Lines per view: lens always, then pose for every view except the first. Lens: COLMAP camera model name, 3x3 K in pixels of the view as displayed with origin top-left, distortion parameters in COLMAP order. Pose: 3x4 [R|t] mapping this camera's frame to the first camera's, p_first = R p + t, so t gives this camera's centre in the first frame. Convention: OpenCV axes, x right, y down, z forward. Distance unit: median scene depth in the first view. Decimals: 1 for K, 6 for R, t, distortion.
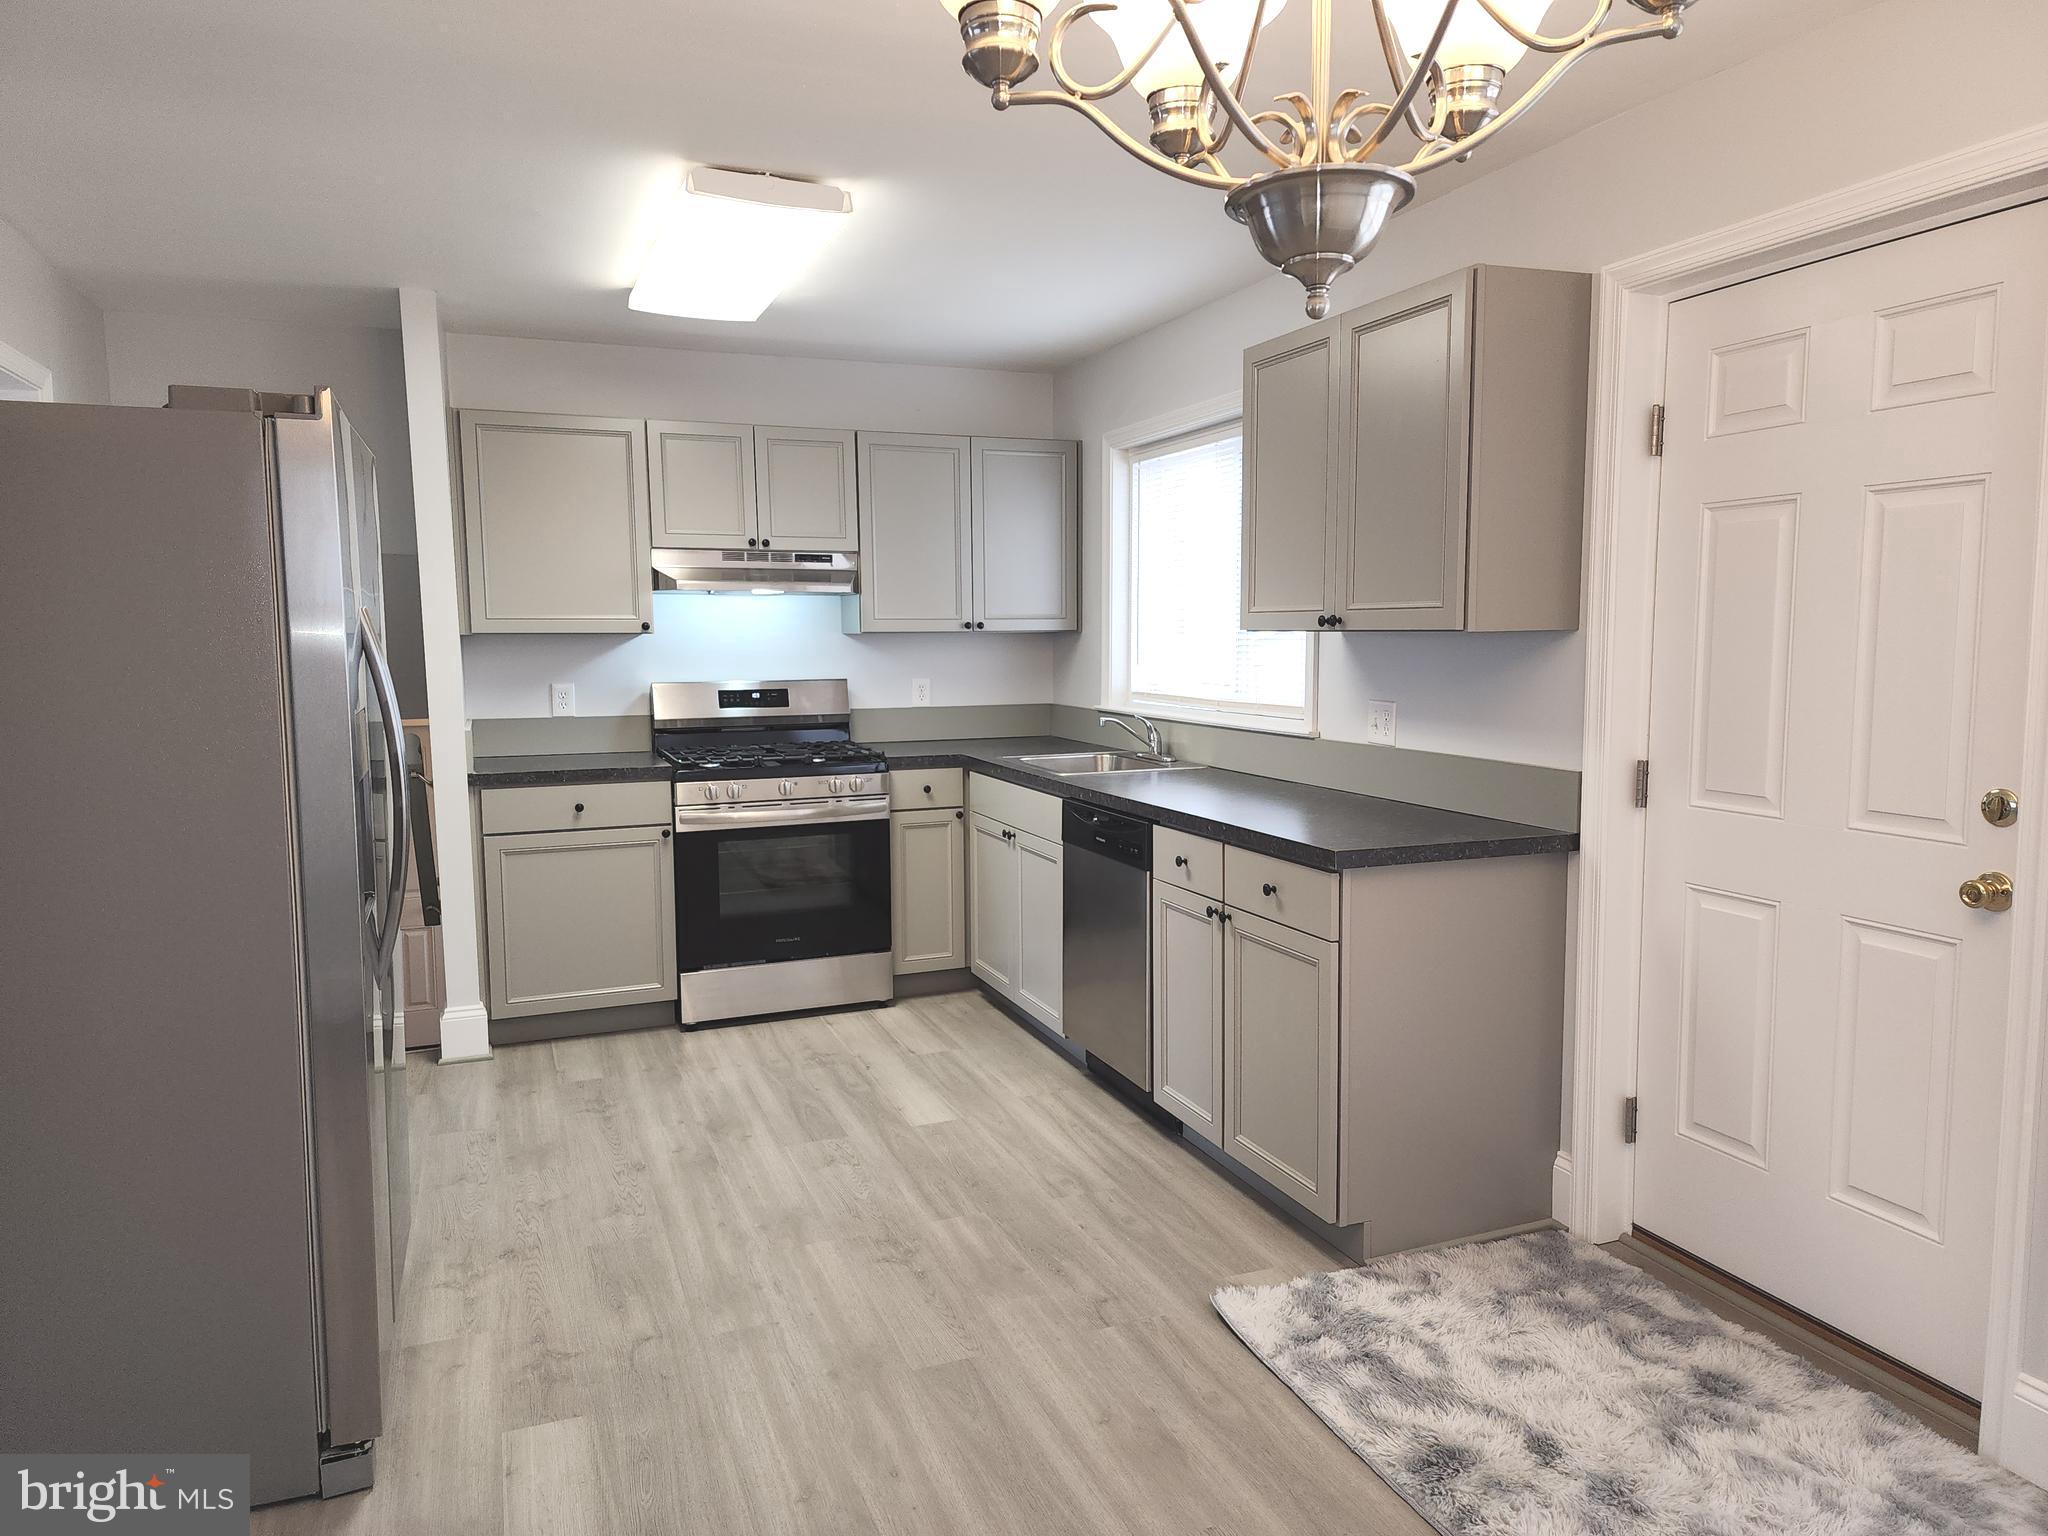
lens RADIAL K [[1374.2, 0, 1082.8], [0, 1374.2, 763.2], [0, 0, 1]] dist [0.034710, -0.016071]
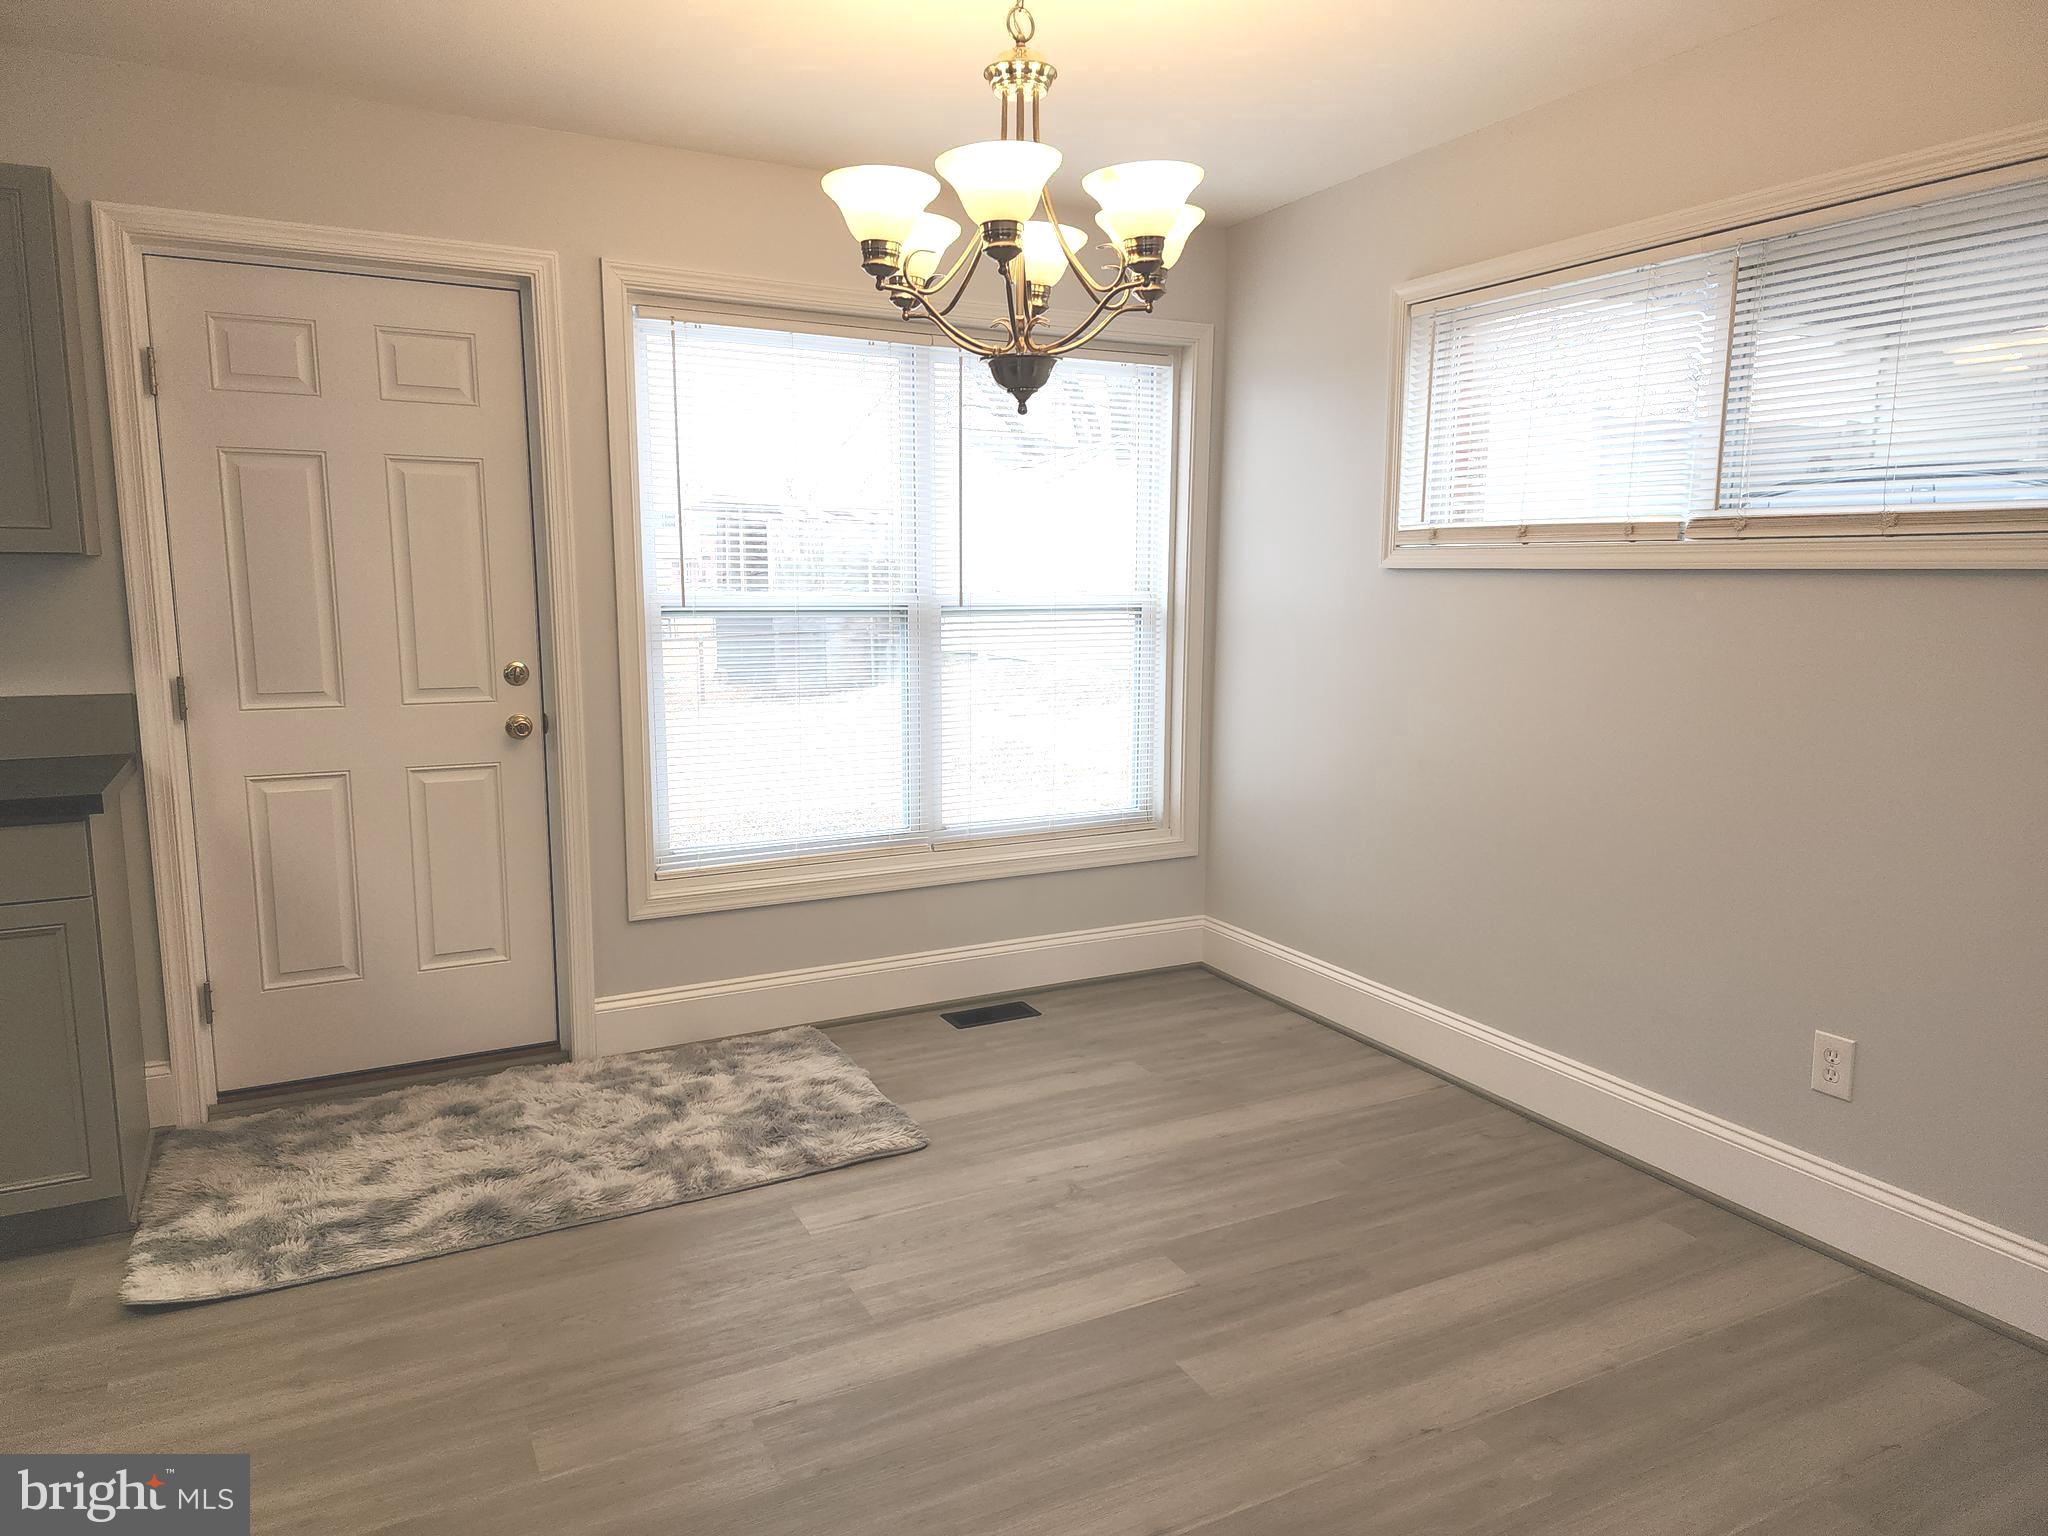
lens RADIAL K [[1374.2, 0, 969.8], [0, 1374.2, 772.5], [0, 0, 1]] dist [0.034710, -0.016071]
pose [[-0.055886, -0.148294, 0.987363, -0.493947], [0.091374, 0.983999, 0.152960, -0.026508], [-0.994247, 0.098768, -0.041441, 0.292572]]
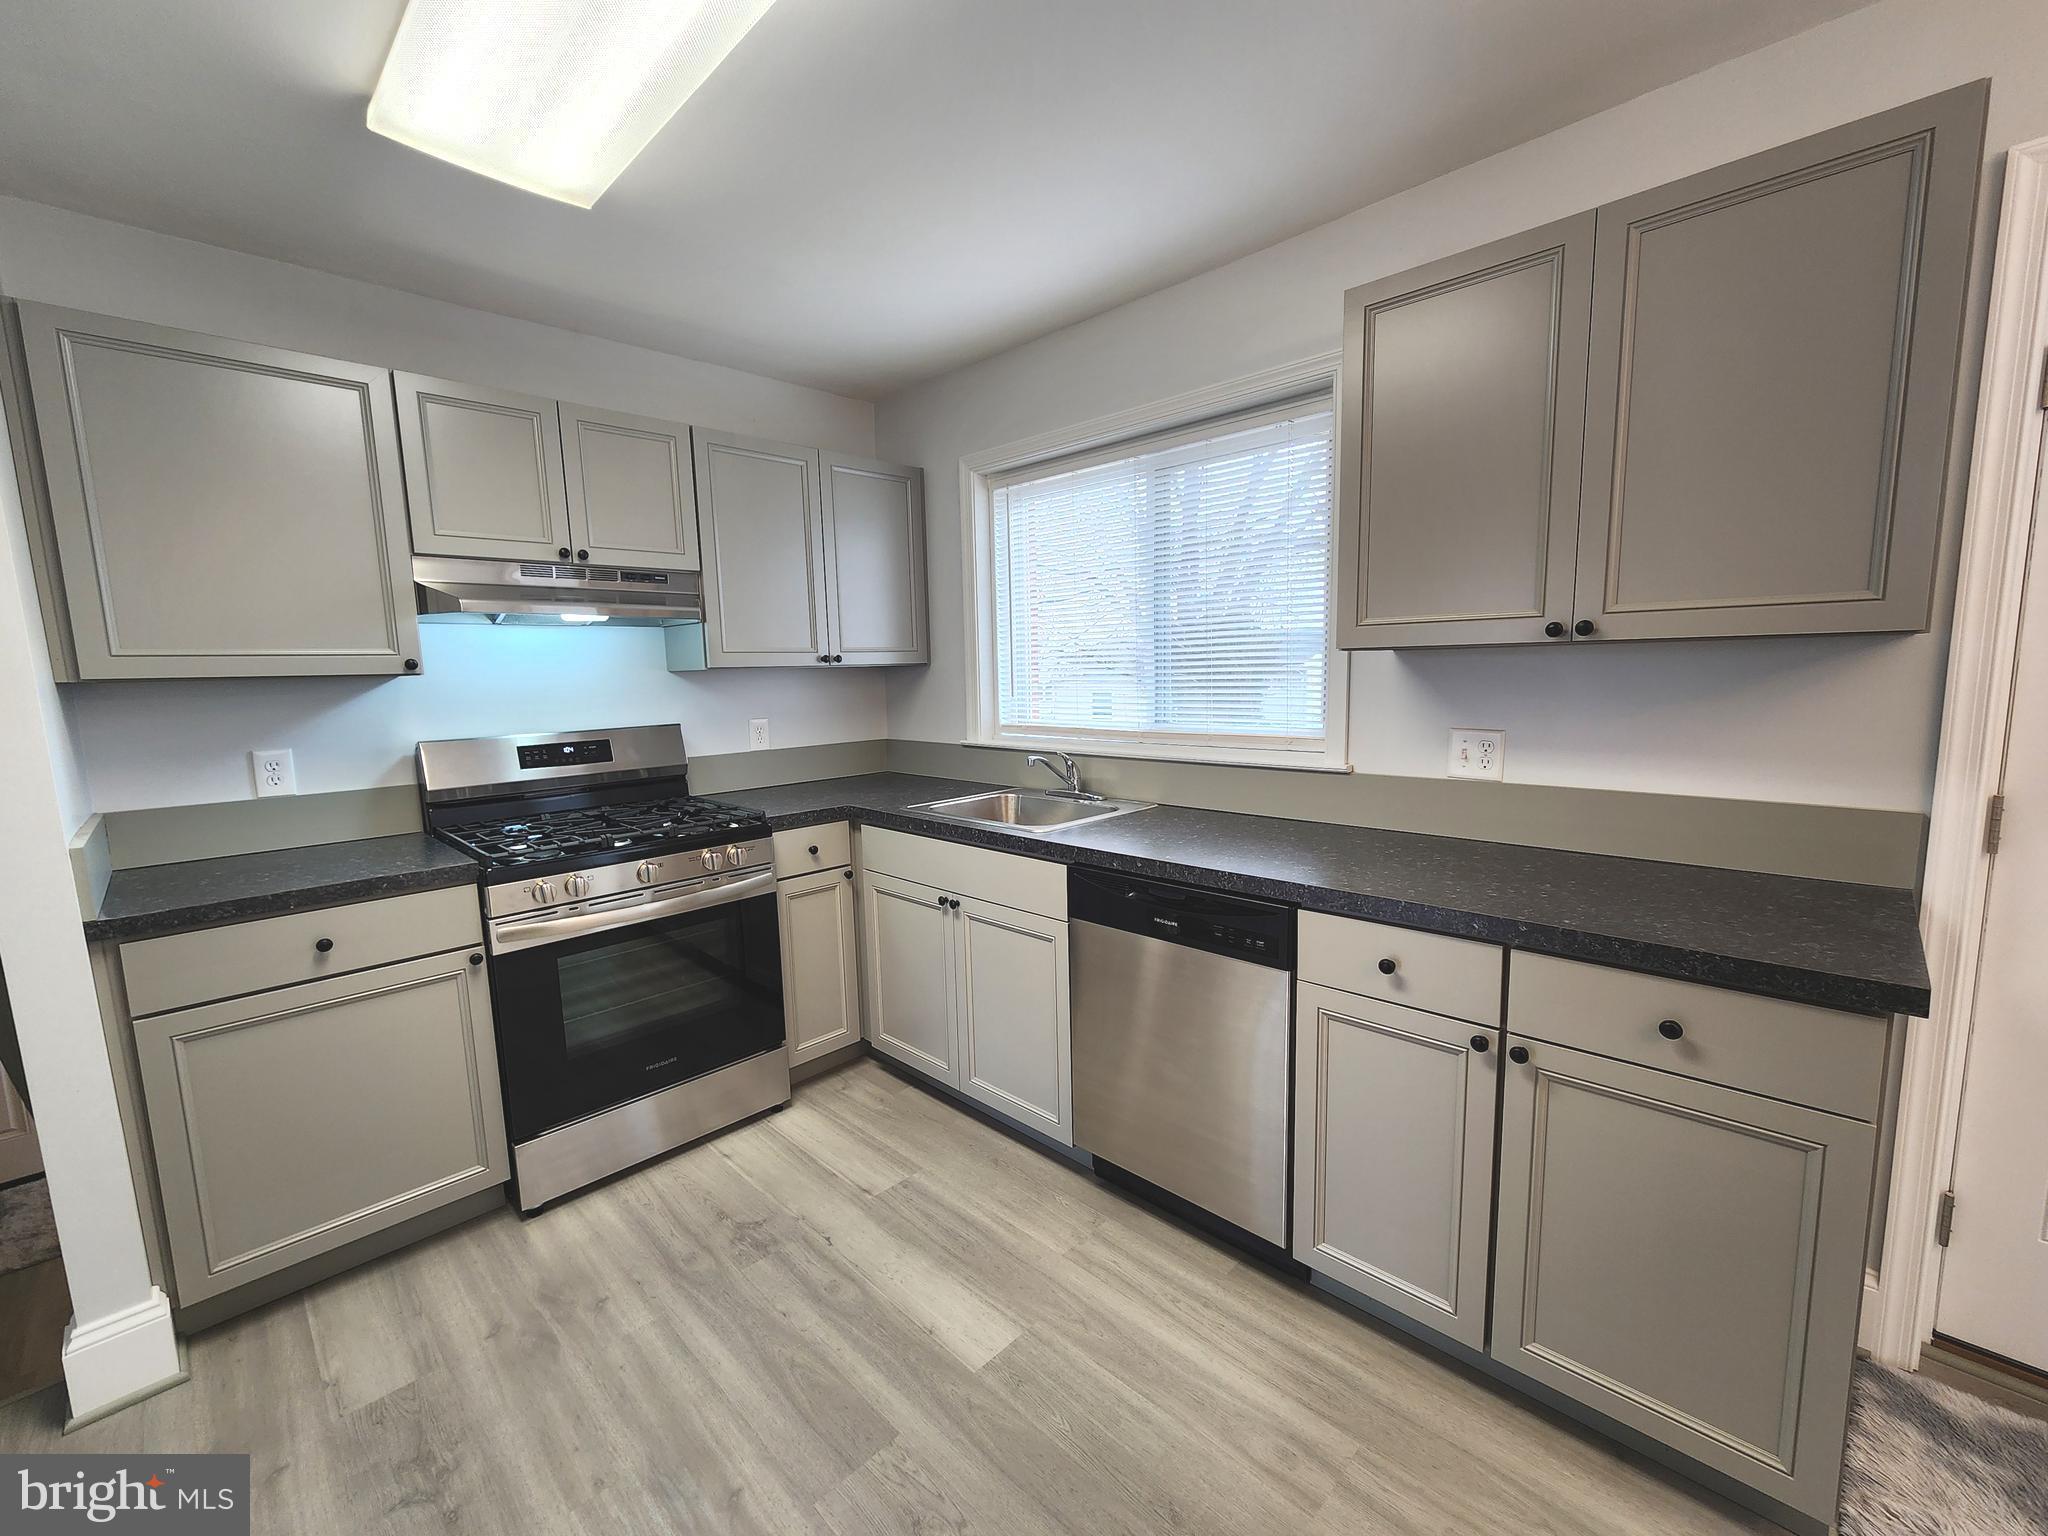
lens RADIAL K [[840.3, 0, 1036.4], [0, 840.3, 774.4], [0, 0, 1]] dist [-0.011314, 0.002945]
pose [[0.921959, -0.065059, 0.381785, -0.204125], [0.055901, 0.997821, 0.035043, -0.043274], [-0.383233, -0.010966, 0.923587, 0.519916]]
